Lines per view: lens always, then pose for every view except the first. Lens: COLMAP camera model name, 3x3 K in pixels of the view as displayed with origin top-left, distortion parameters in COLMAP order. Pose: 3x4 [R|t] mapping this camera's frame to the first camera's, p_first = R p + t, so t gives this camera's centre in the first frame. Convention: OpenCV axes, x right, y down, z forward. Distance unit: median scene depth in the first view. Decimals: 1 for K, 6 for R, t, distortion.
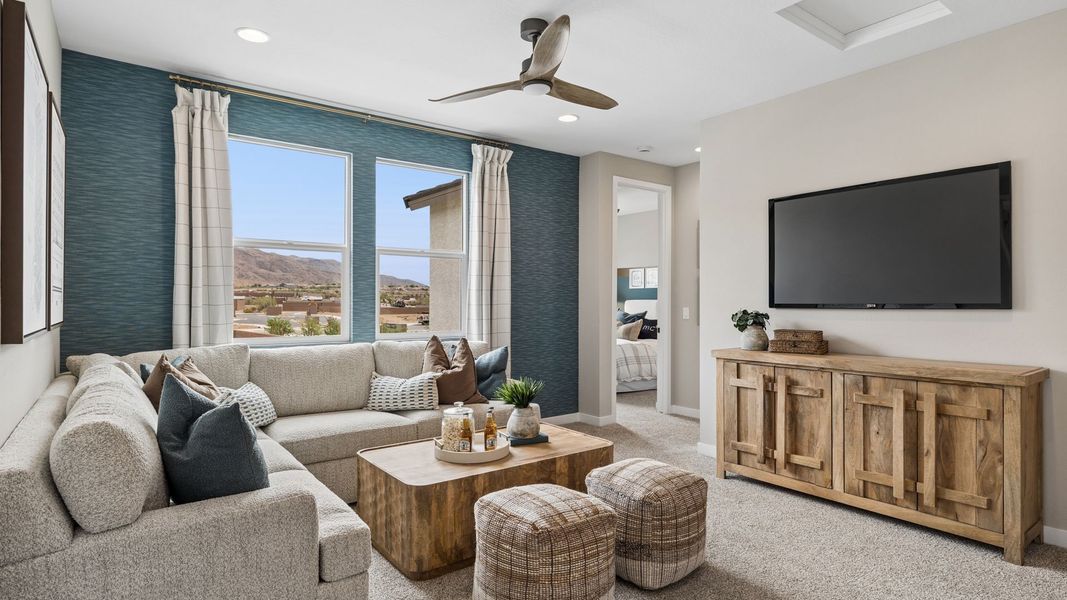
lens RADIAL K [[582.3, 0, 529.4], [0, 582.3, 297.7], [0, 0, 1]] dist [0.001468, -0.000028]
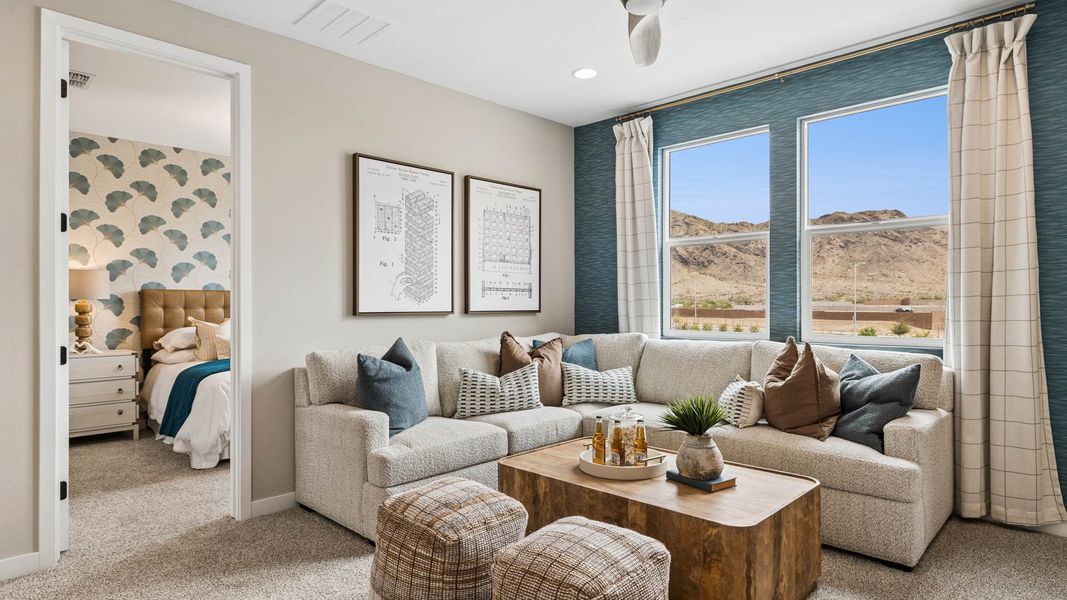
lens RADIAL K [[582.3, 0, 535.4], [0, 582.3, 308.5], [0, 0, 1]] dist [0.001468, -0.000028]
pose [[0.141263, -0.004384, -0.989962, 0.568761], [-0.000689, 0.999990, -0.004527, 0.035011], [0.989972, 0.001321, 0.141259, 0.601594]]
